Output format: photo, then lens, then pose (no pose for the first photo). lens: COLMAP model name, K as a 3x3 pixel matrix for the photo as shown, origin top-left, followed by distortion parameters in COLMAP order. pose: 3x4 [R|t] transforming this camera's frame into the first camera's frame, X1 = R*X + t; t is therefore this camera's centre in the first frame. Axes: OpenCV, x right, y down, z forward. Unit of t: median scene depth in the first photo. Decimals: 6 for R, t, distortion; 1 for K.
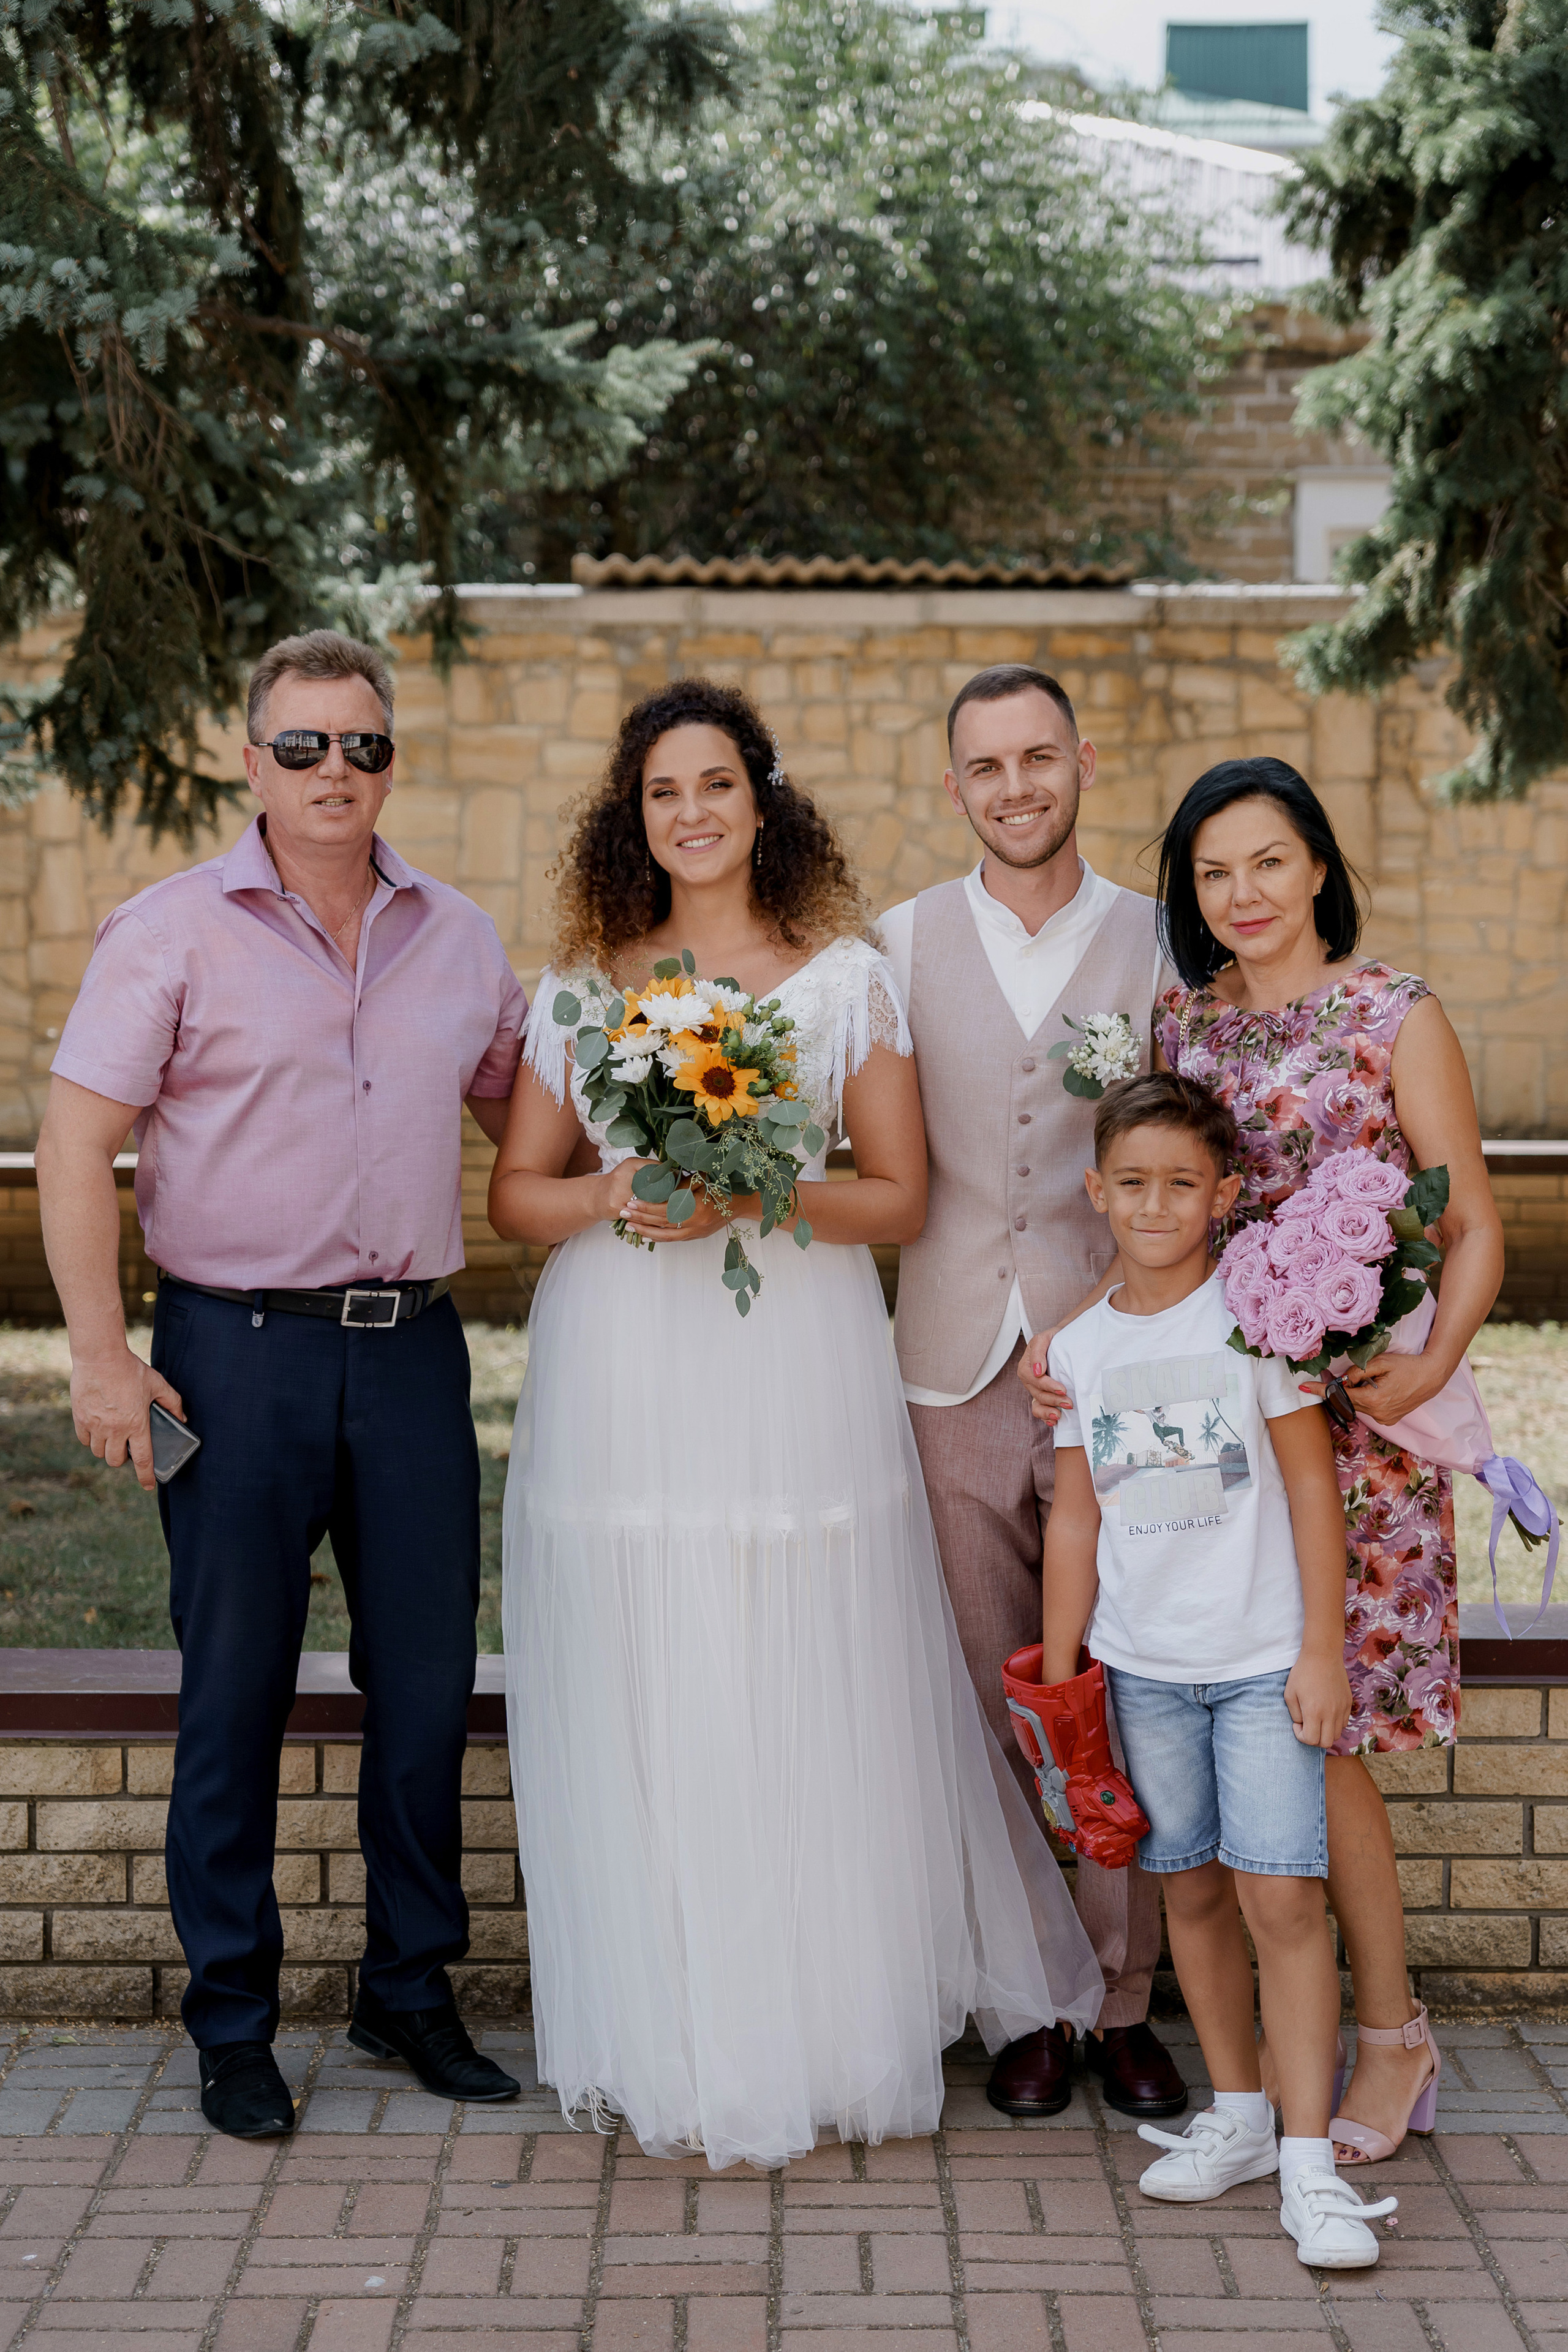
lens RADIAL K [[3785.8, 0, 790.2], [0, 3785.8, 1166.6], [0, 0, 1]] dist [0.010866, 0.000000]
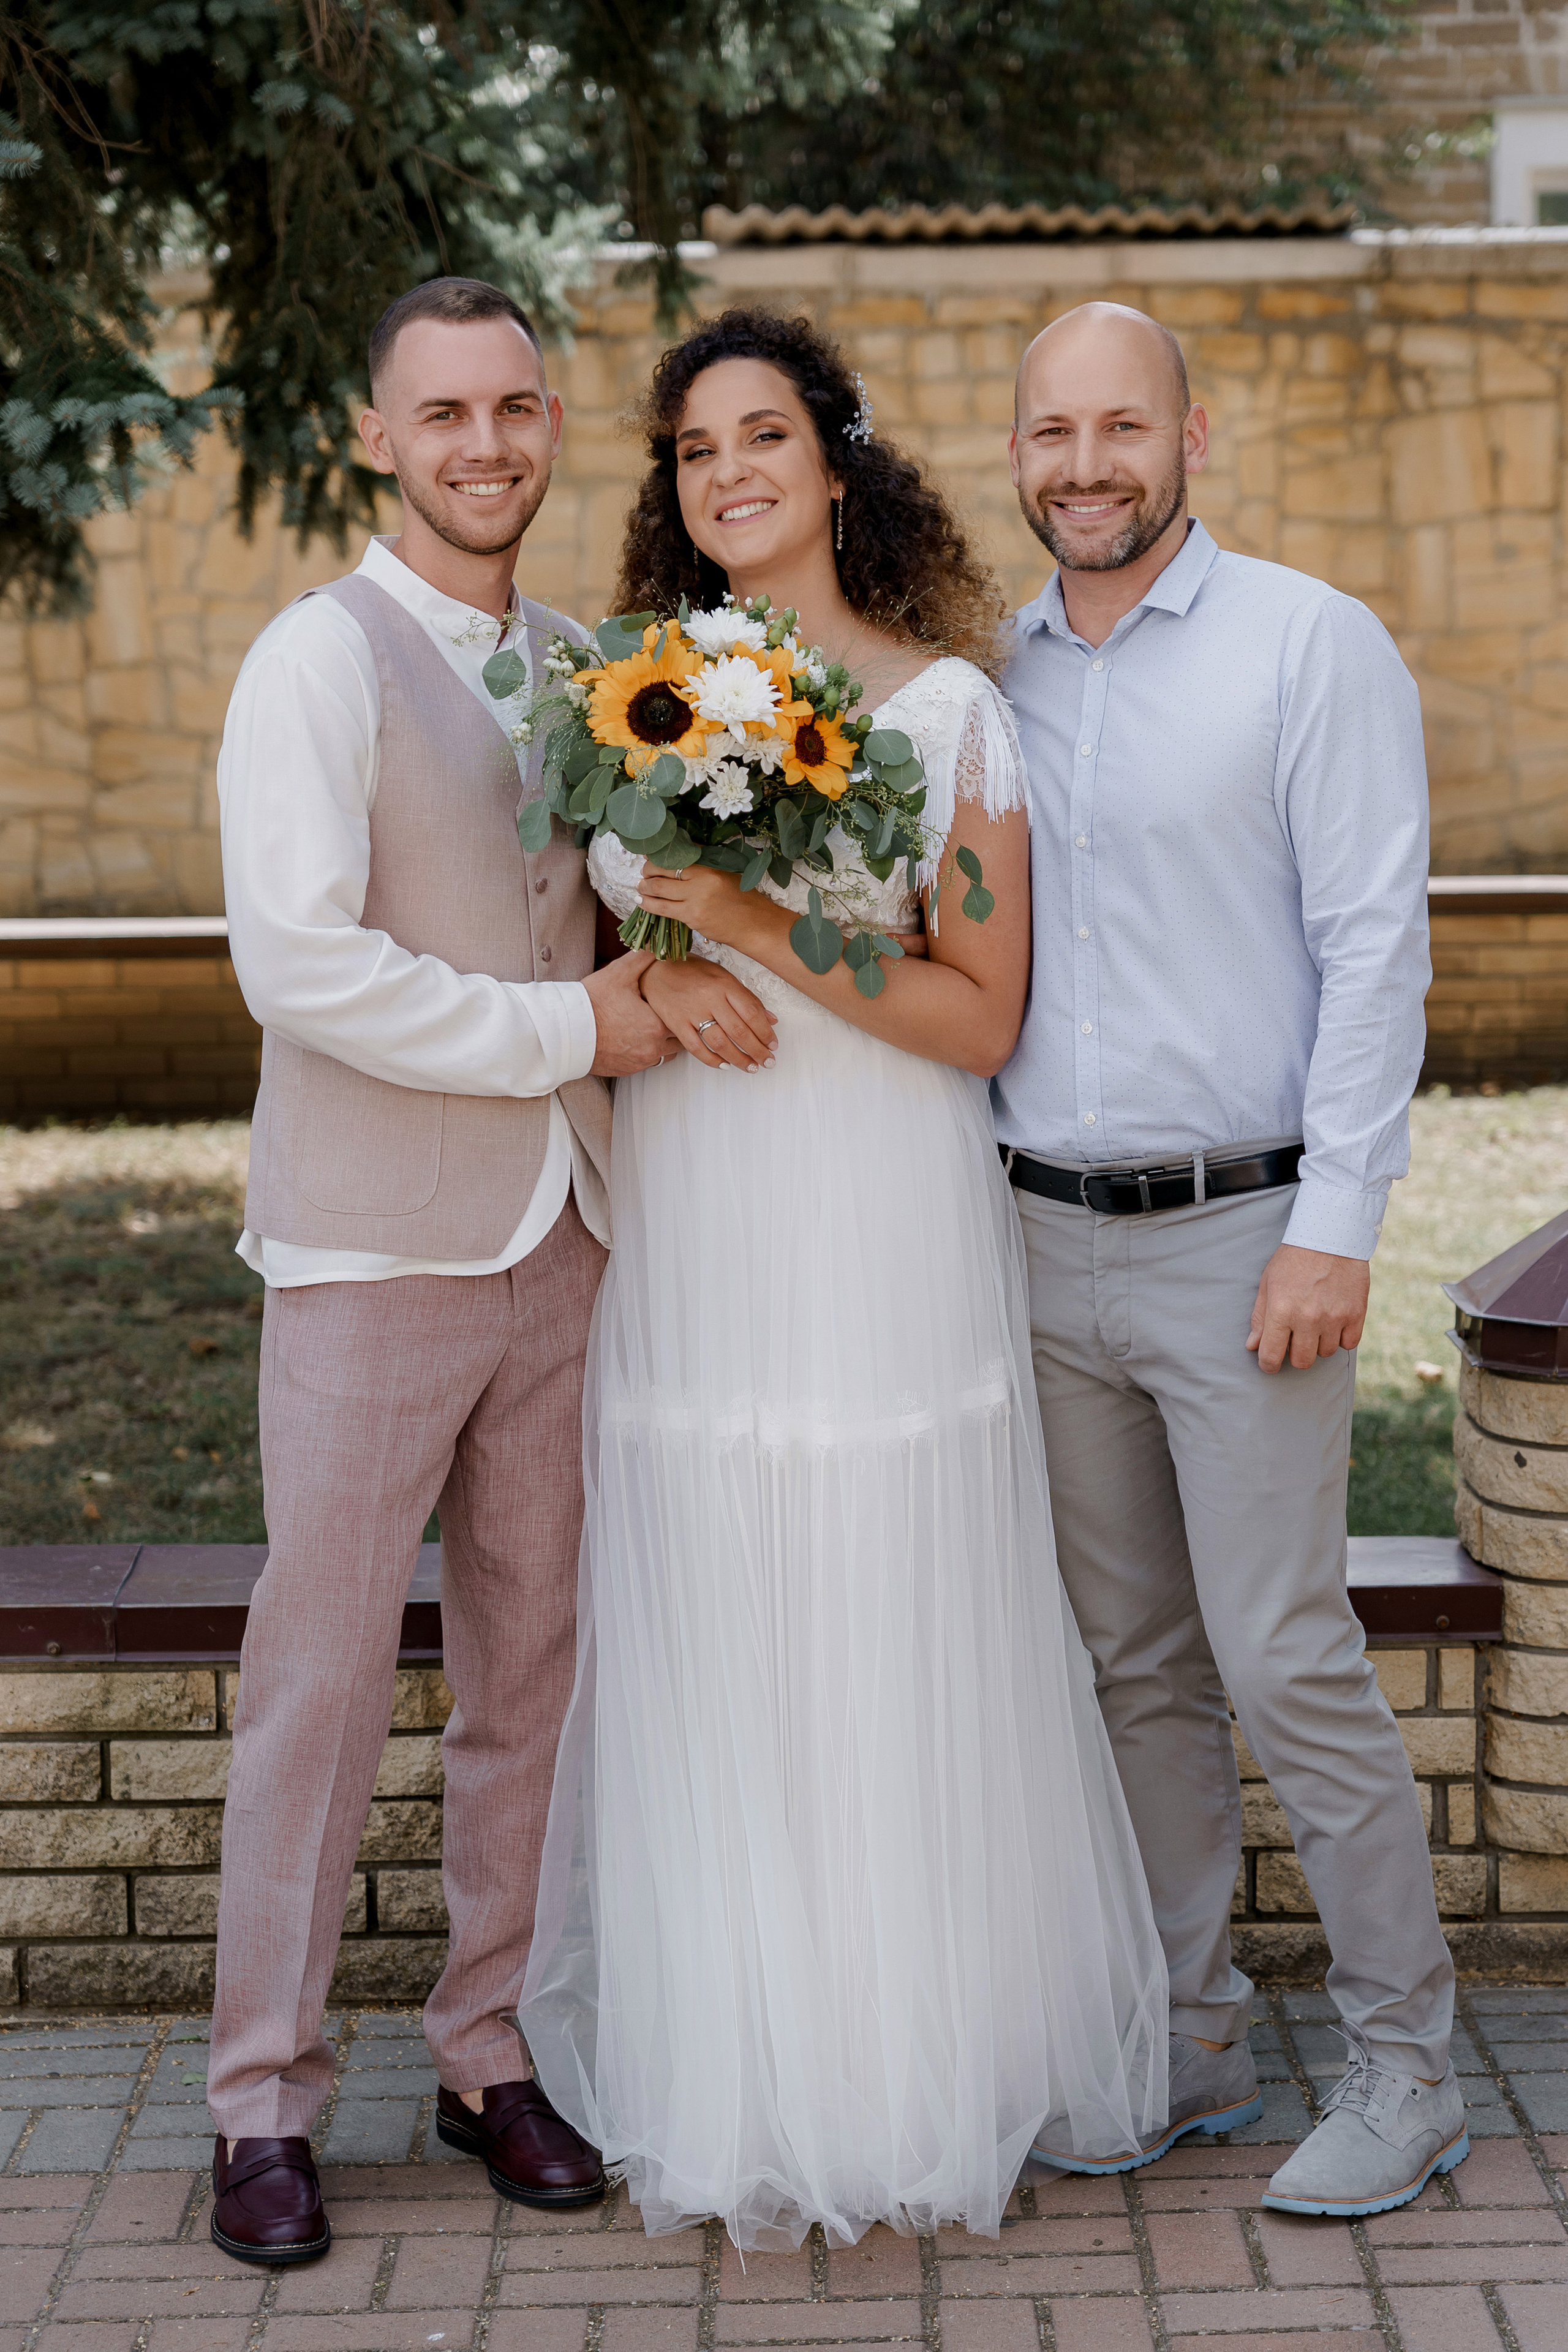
lens RADIAL K [[4043.2, 0, 782.5], [0, 4043.2, 1174.5], [0, 0, 1]] dist [0.023852, 0.000000]
pose [[0.999796, -0.019031, 0.006714, -0.074744], [0.018548, 0.997659, 0.065820, -0.004021], [-0.007951, -0.065682, 0.997809, 0.101624]]
